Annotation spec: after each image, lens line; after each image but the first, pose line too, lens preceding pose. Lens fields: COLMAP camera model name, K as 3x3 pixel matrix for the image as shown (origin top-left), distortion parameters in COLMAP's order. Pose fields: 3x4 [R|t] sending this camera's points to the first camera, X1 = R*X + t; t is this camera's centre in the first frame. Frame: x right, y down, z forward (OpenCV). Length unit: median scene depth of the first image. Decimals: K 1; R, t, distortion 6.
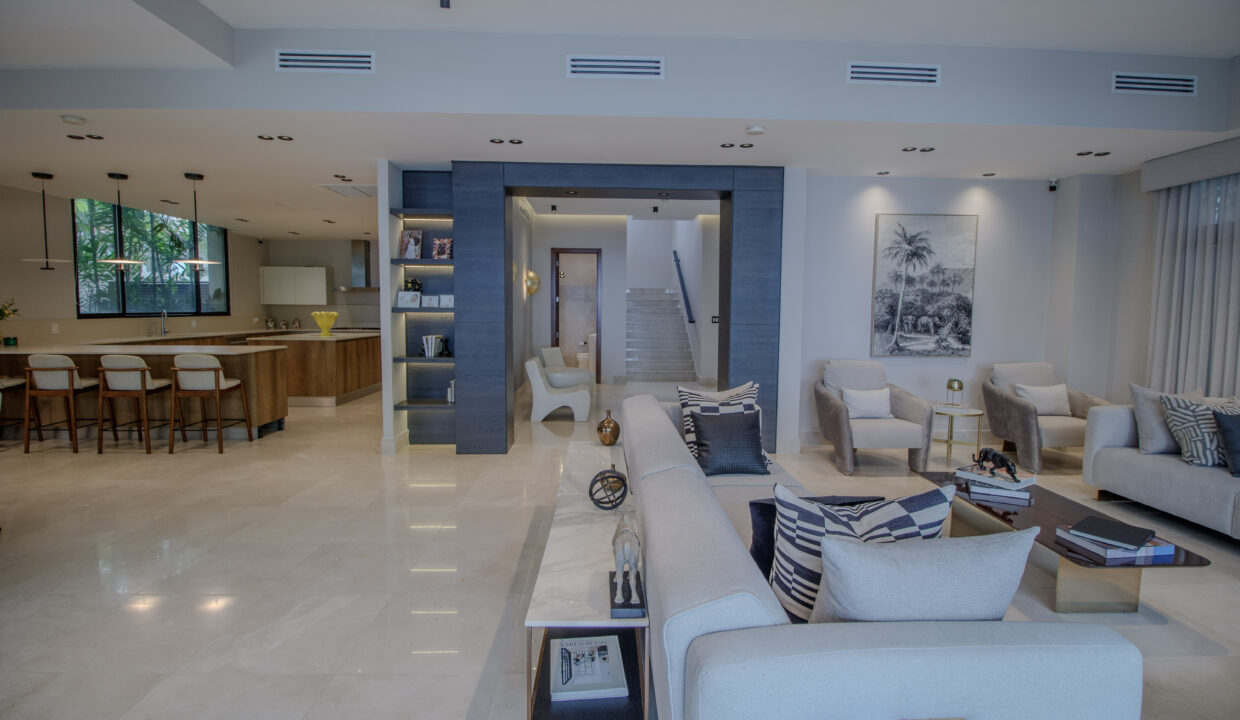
lens RADIAL K [[536.9, 0, 622.5], [0, 536.9, 320.7], [0, 0, 1]] dist [0.000082, -0.009359]
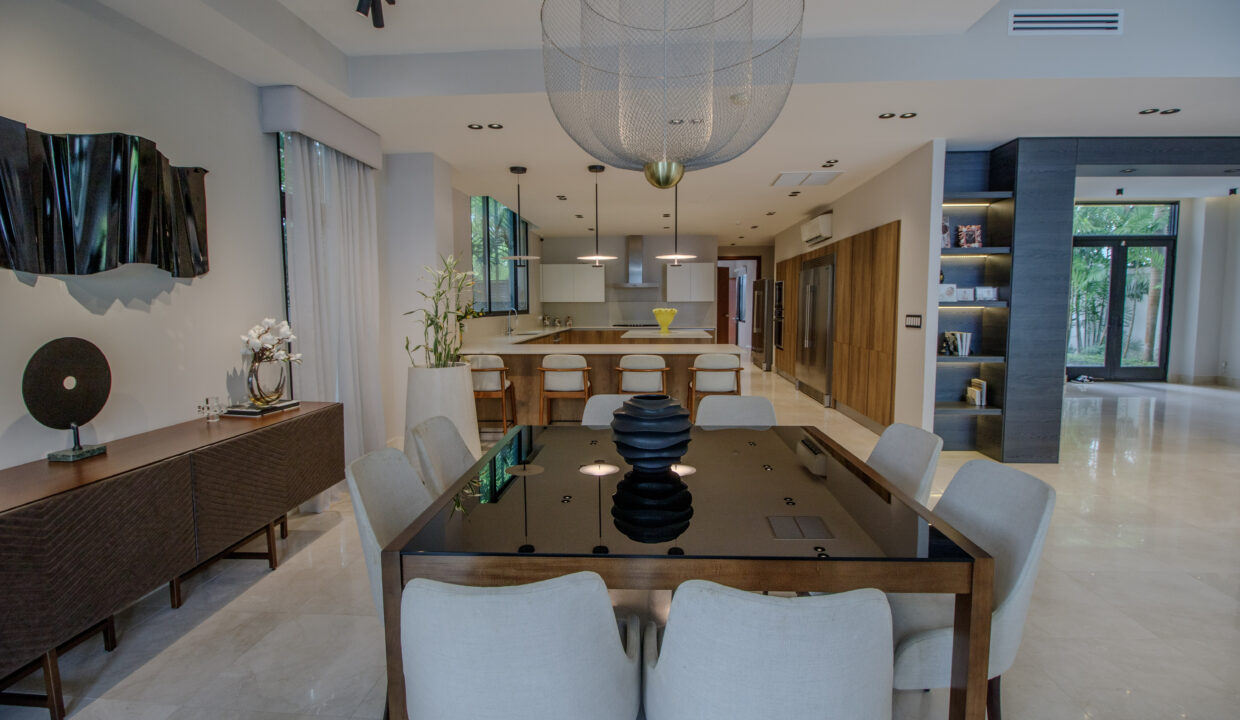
lens RADIAL K [[571.8, 0, 623.9], [0, 571.8, 355.4], [0, 0, 1]] dist [0.001039, -0.012930]
pose [[0.993417, -0.003737, -0.114497, -0.806032], [0.011392, 0.997736, 0.066275, -0.004102], [0.113990, -0.067143, 0.991210, -0.035970]]
